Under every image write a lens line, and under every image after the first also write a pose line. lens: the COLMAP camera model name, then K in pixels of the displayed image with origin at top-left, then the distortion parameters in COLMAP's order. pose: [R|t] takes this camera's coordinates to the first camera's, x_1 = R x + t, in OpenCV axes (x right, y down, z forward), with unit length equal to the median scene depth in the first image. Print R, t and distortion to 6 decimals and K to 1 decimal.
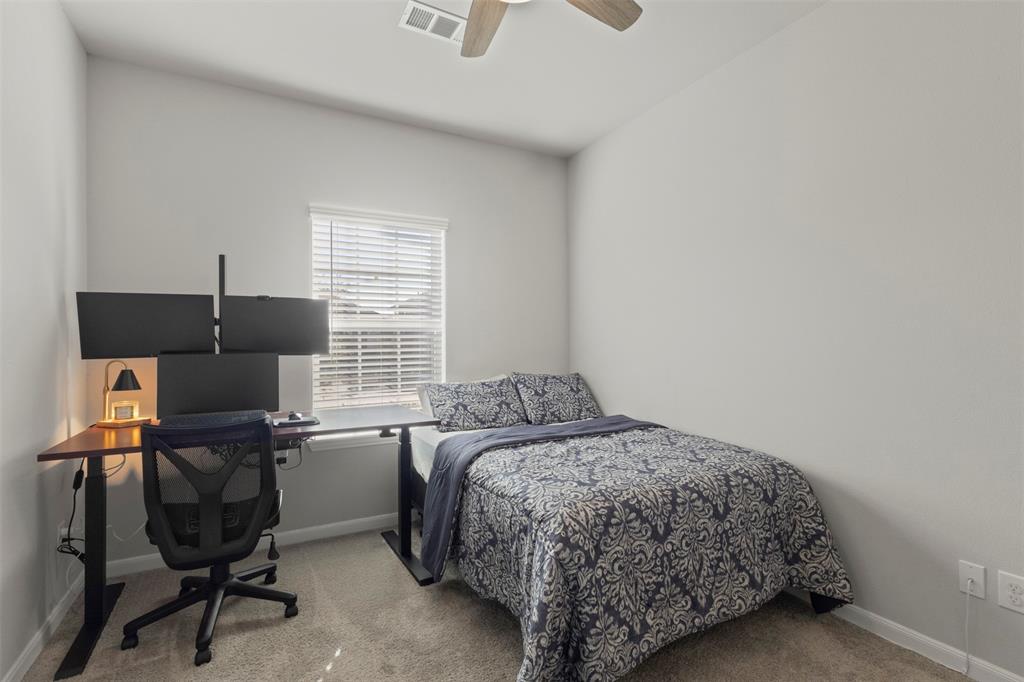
lens RADIAL K [[470.1, 0, 510.6], [0, 470.1, 339.8], [0, 0, 1]] dist [0.000427, -0.000109]
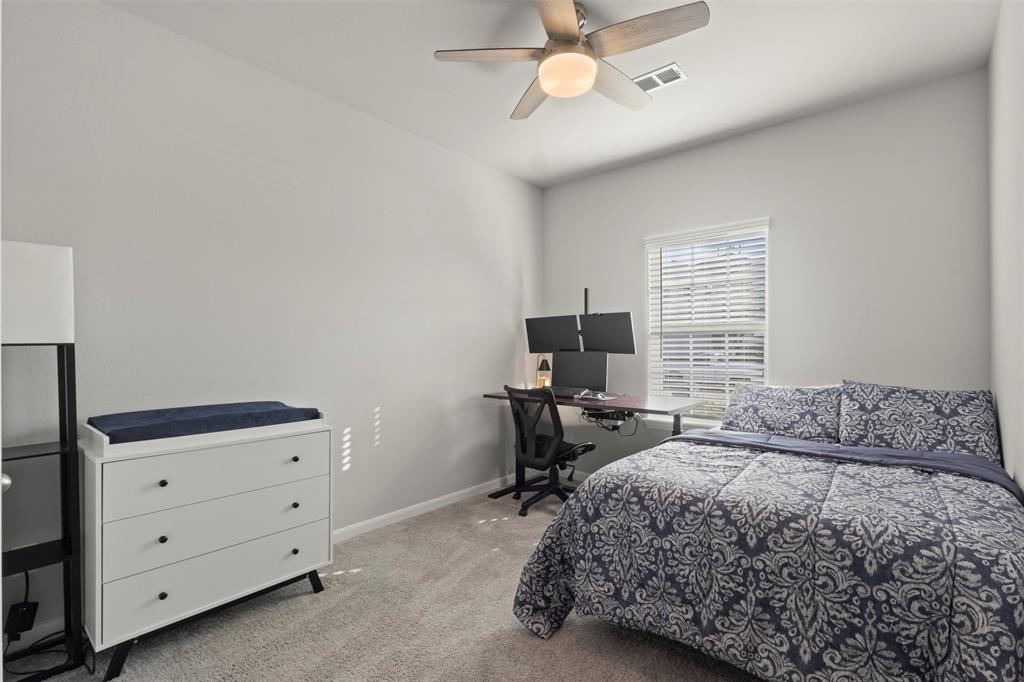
lens RADIAL K [[470.1, 0, 509.5], [0, 470.1, 345.0], [0, 0, 1]] dist [0.000427, -0.000109]
pose [[0.353747, 0.002136, -0.935339, 0.845567], [0.007321, 0.999960, 0.005053, -0.001968], [0.935312, -0.008635, 0.353717, 0.229616]]
